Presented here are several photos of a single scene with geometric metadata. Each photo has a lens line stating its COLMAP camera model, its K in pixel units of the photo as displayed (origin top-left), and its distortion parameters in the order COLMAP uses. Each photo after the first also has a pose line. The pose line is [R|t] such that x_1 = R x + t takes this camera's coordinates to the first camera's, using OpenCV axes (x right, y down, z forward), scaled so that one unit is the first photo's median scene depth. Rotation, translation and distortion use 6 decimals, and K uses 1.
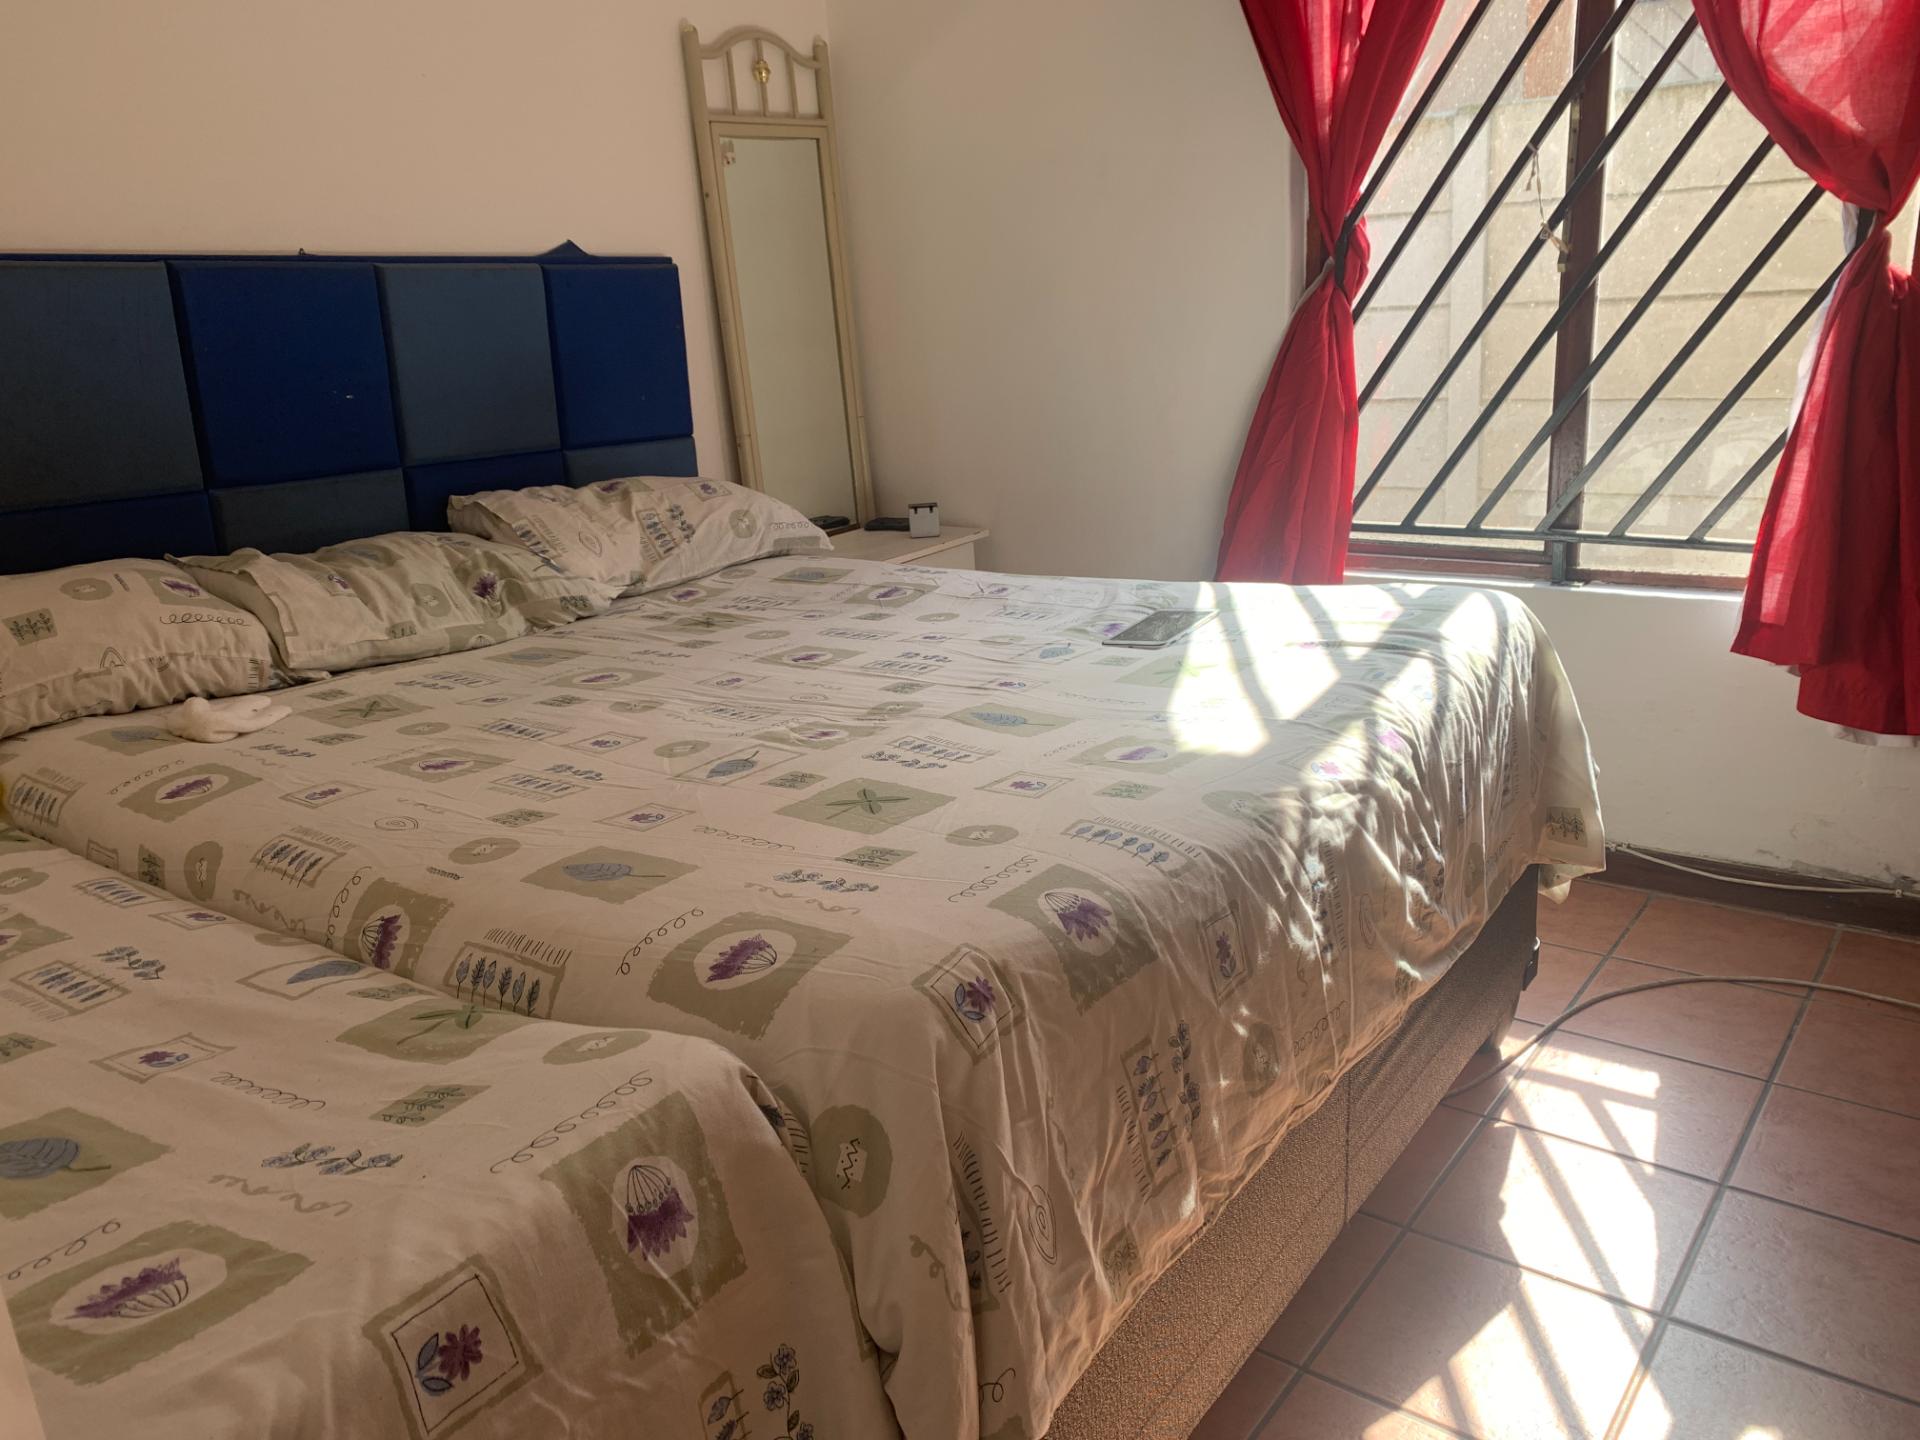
lens RADIAL K [[1447.4, 0, 957.8], [0, 1447.4, 725.0], [0, 0, 1]] dist [0.018777, -0.025685]
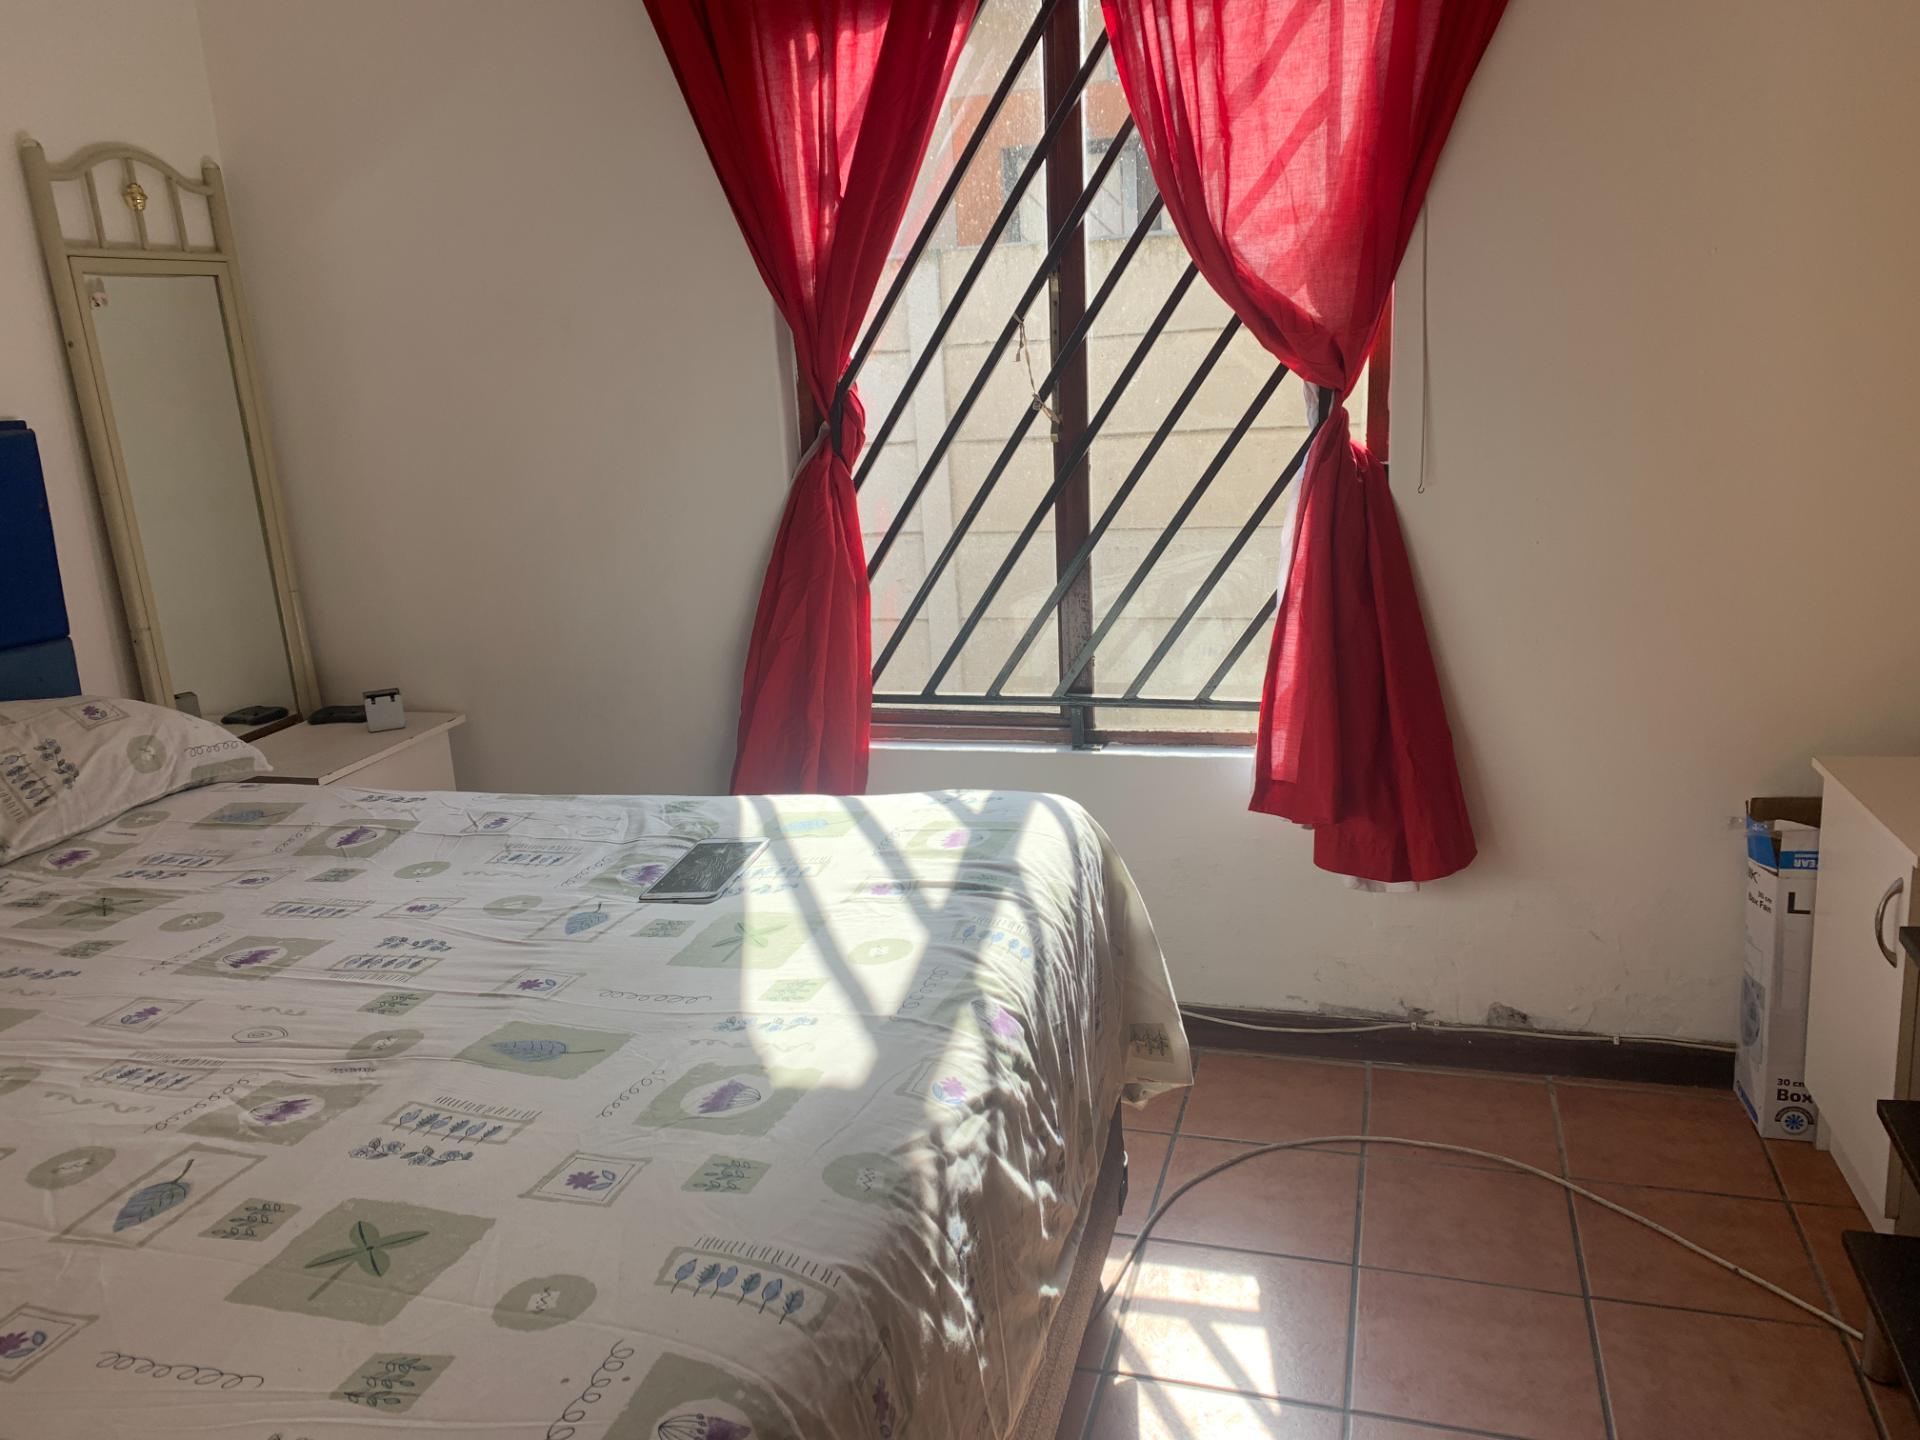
lens RADIAL K [[1460.4, 0, 934.0], [0, 1460.4, 720.3], [0, 0, 1]] dist [0.025309, -0.023807]
pose [[0.939109, -0.072215, 0.335946, -0.014768], [0.096520, 0.993743, -0.056198, -0.087241], [-0.329786, 0.085202, 0.940203, 0.121457]]
